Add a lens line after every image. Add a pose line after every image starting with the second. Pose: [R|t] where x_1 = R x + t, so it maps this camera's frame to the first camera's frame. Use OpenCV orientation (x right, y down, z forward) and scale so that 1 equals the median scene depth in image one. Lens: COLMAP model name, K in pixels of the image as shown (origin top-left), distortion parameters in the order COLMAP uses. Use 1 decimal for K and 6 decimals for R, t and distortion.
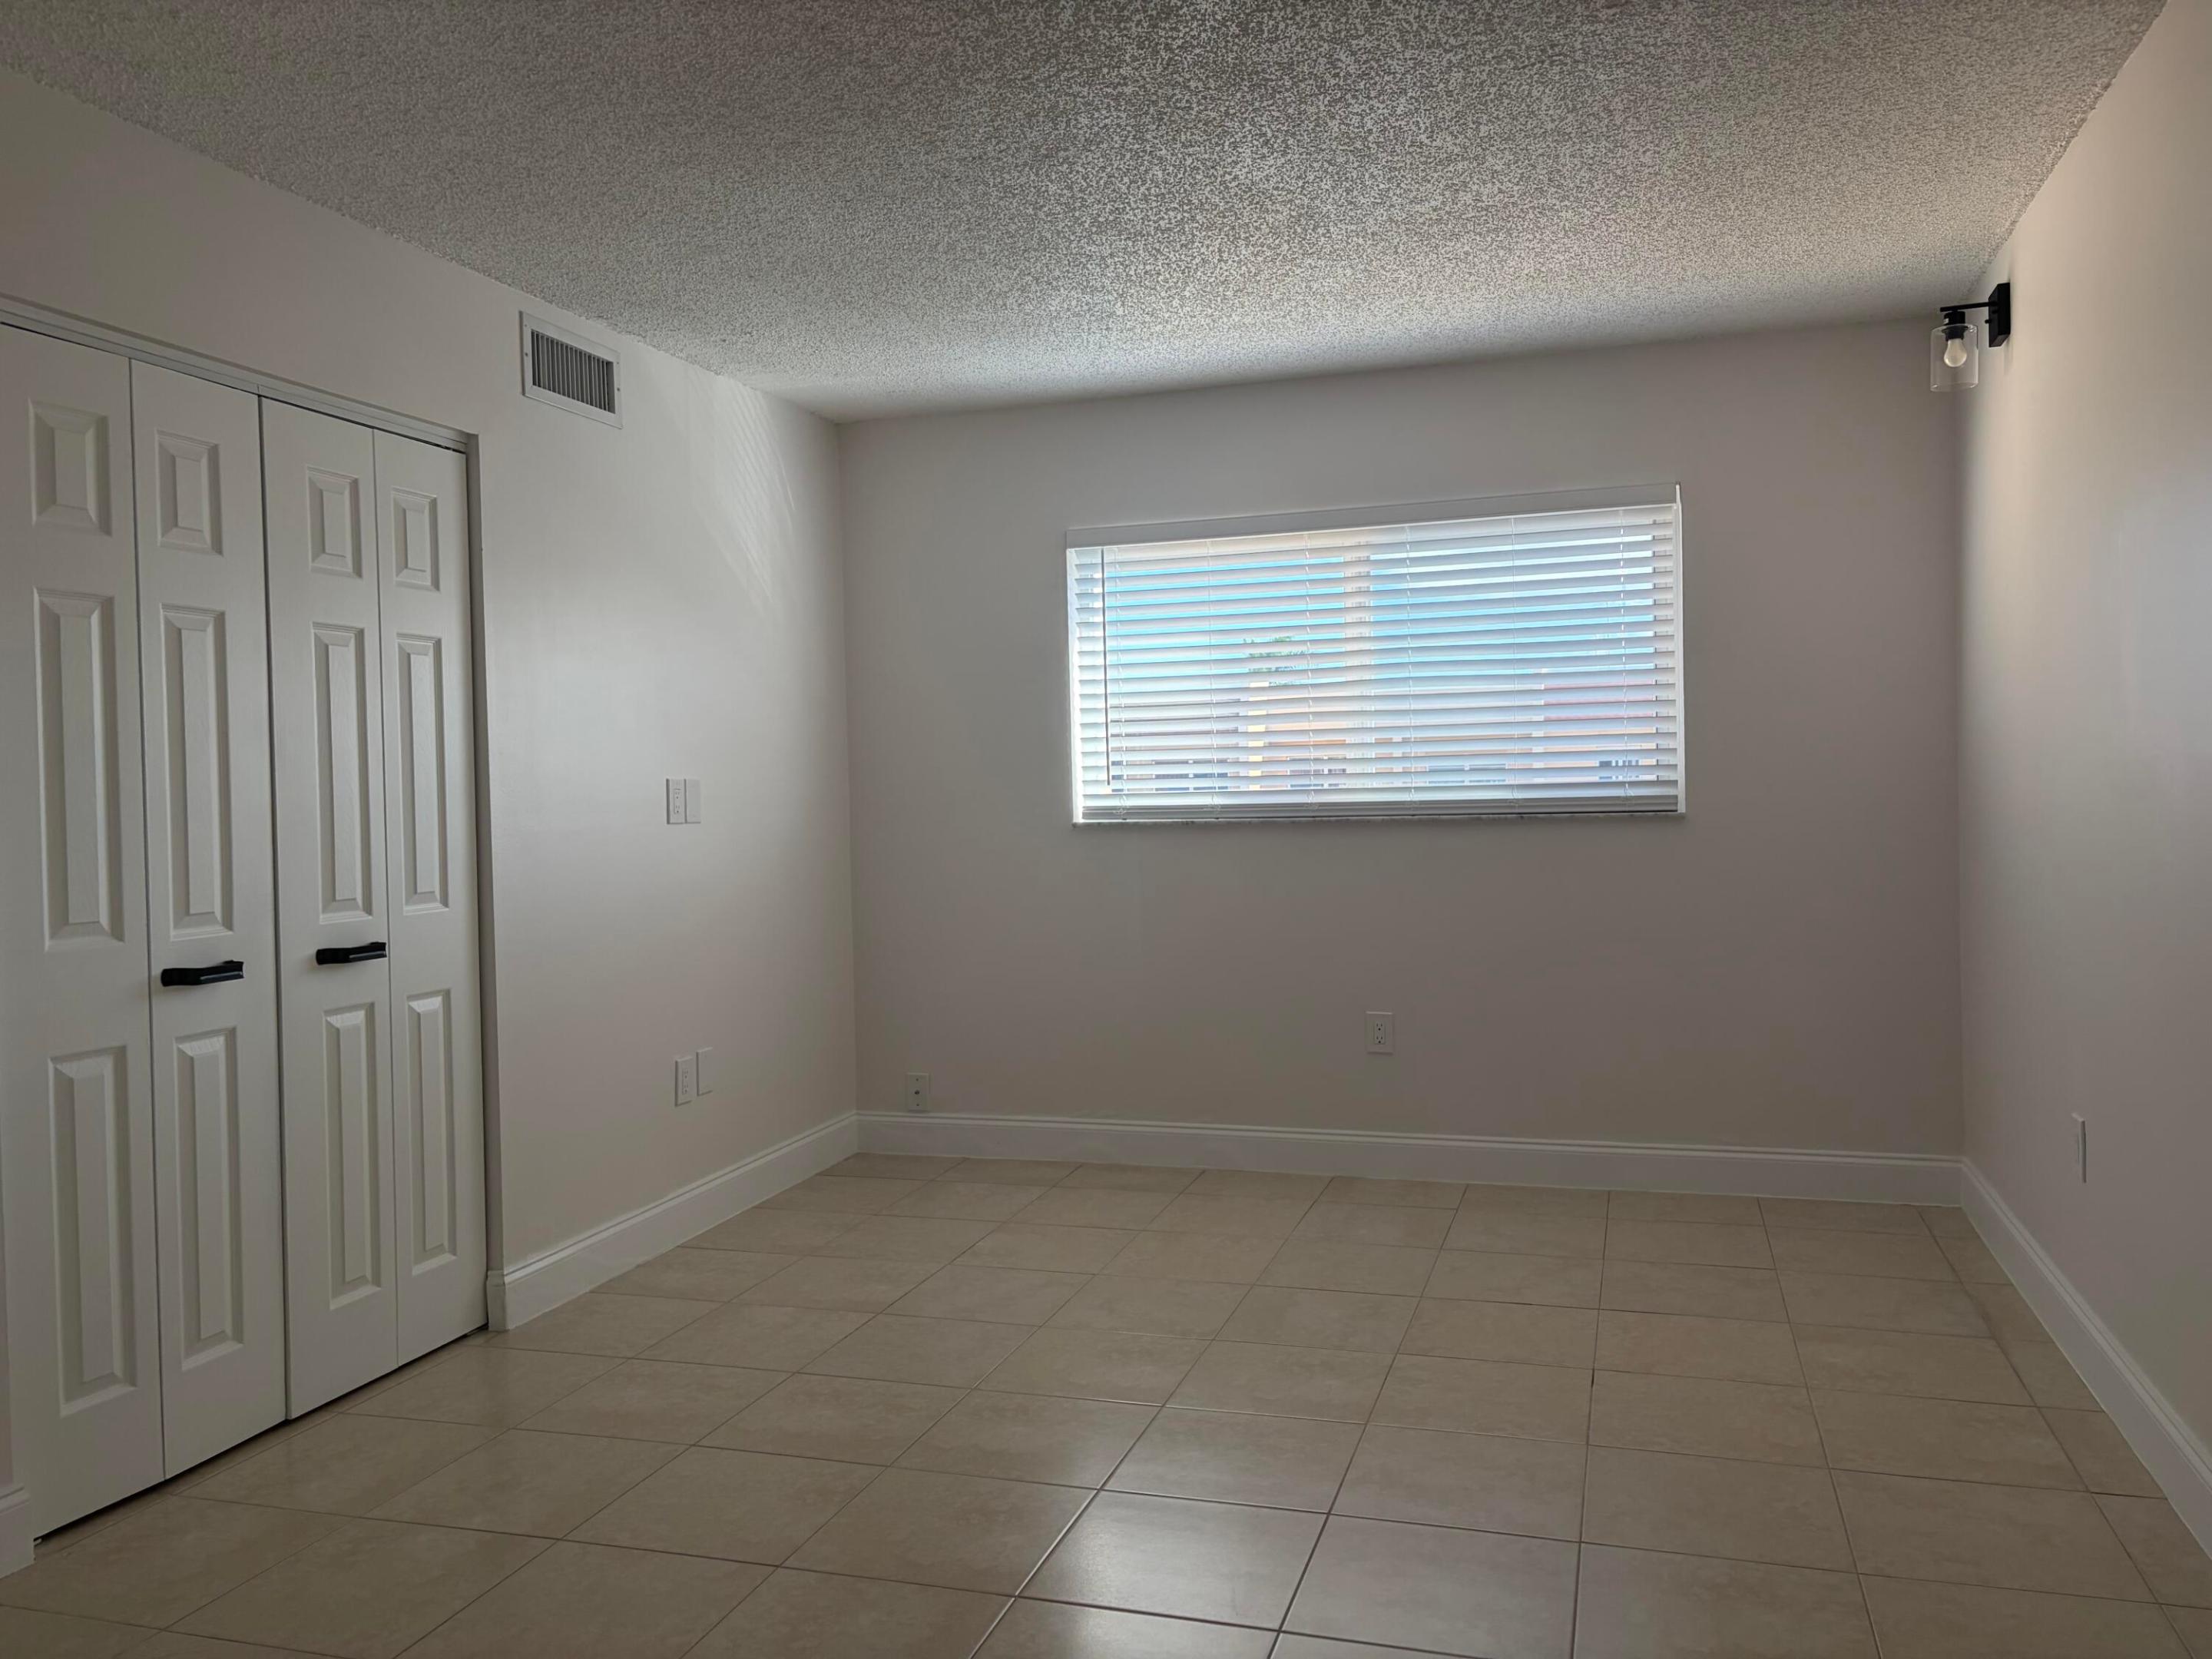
lens RADIAL K [[1689.9, 0, 1106.4], [0, 1689.9, 803.0], [0, 0, 1]] dist [0.031132, 0.000365]
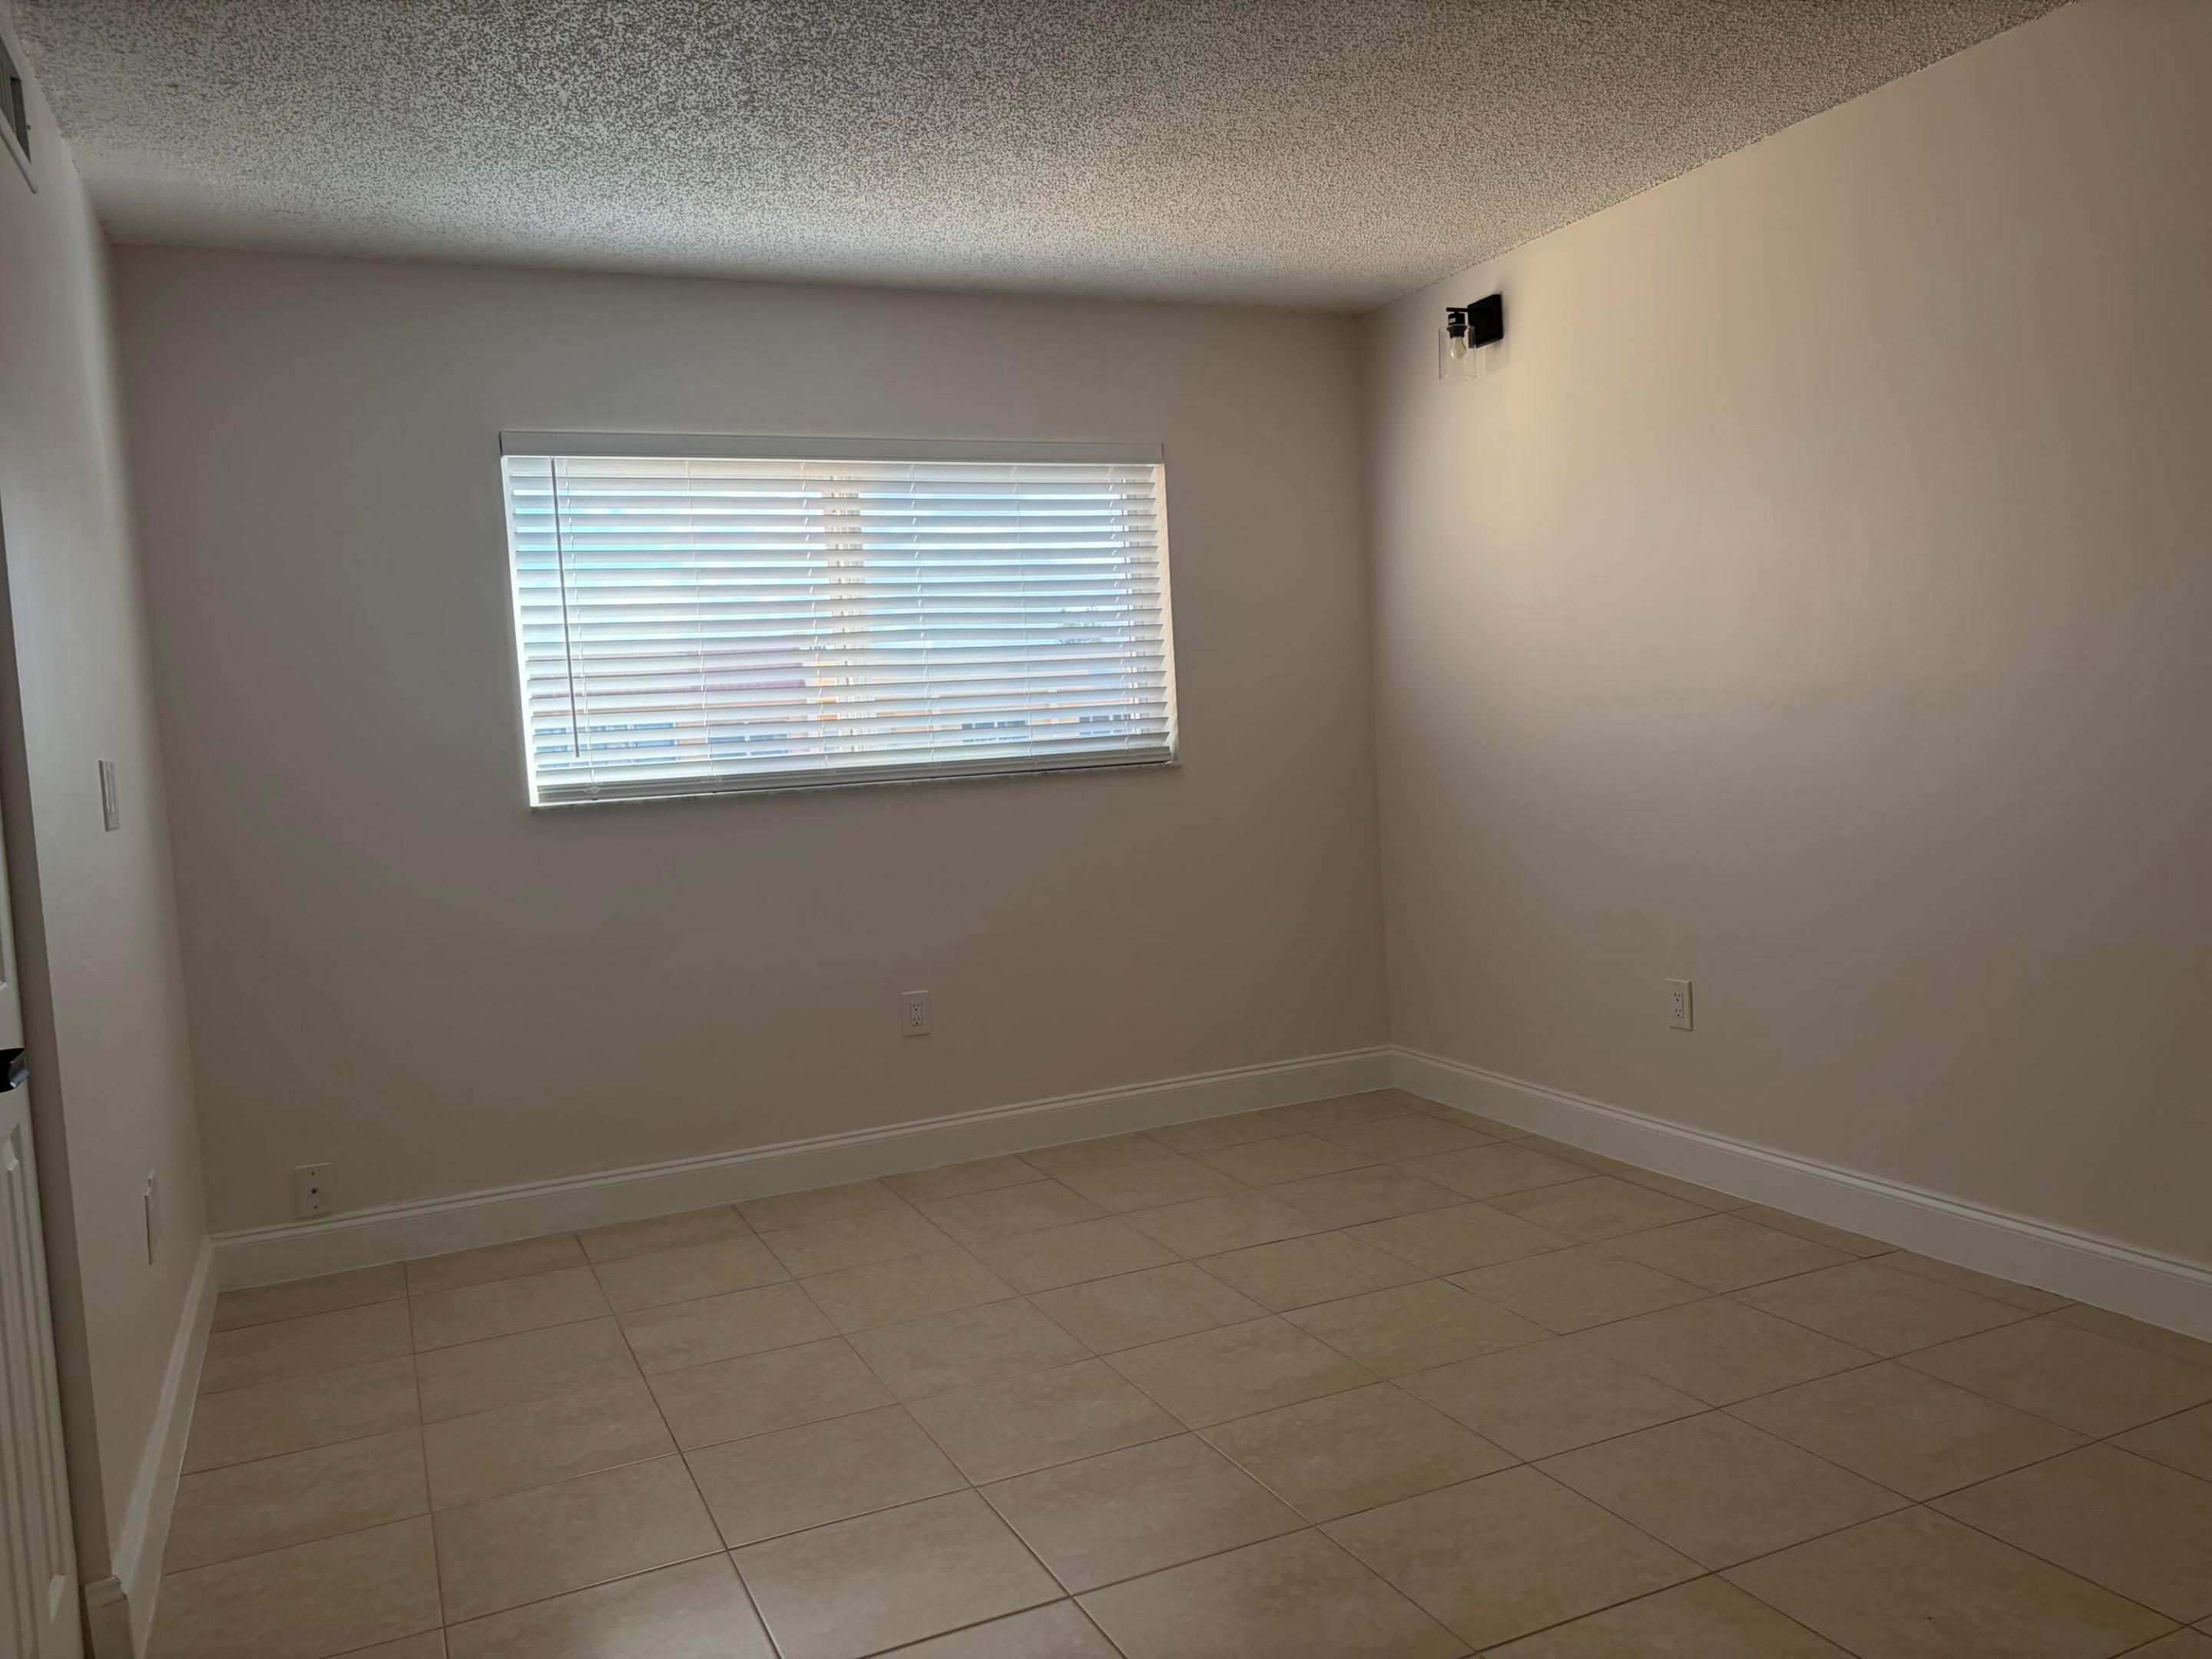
lens RADIAL K [[1684.3, 0, 1115.5], [0, 1684.3, 832.8], [0, 0, 1]] dist [0.108056, -0.145844]
pose [[0.734716, -0.062036, 0.675533, -0.383071], [0.047228, 0.998071, 0.040290, 0.004957], [-0.676729, 0.002302, 0.736228, 0.248607]]
